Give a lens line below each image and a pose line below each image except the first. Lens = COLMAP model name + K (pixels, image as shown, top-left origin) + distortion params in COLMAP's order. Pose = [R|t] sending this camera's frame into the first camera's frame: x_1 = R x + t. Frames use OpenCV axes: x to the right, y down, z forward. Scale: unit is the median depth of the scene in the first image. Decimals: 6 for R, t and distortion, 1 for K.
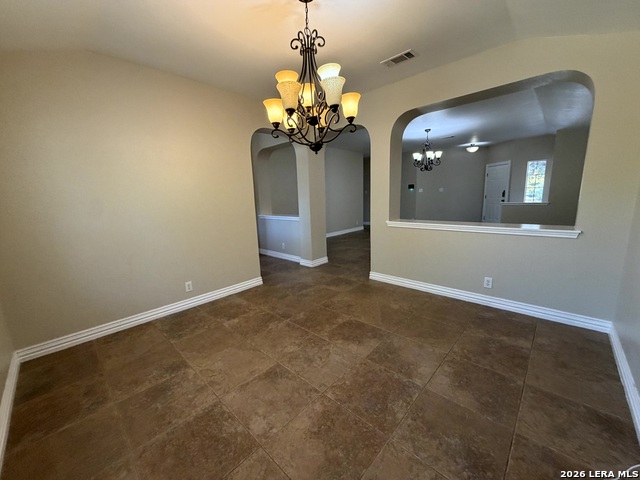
lens RADIAL K [[254.6, 0, 318.7], [0, 254.6, 240.5], [0, 0, 1]] dist [-0.000335, 0.000177]
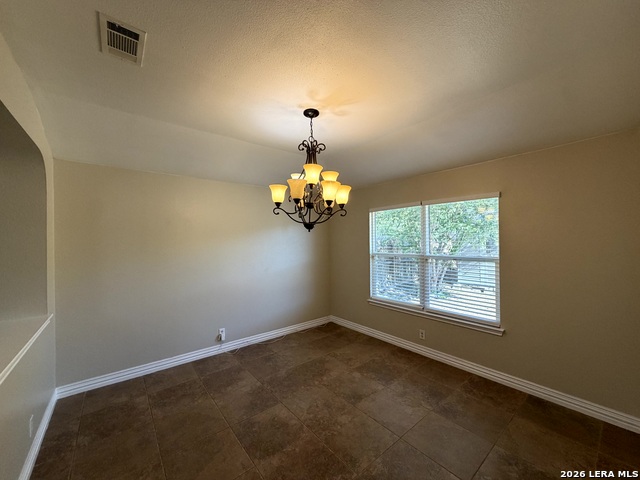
lens RADIAL K [[254.6, 0, 318.7], [0, 254.6, 240.5], [0, 0, 1]] dist [-0.000335, 0.000177]
pose [[-0.989704, 0.050585, 0.133896, -0.213467], [0.073927, 0.981689, 0.175560, -0.520273], [-0.122563, 0.183651, -0.975321, 2.222022]]
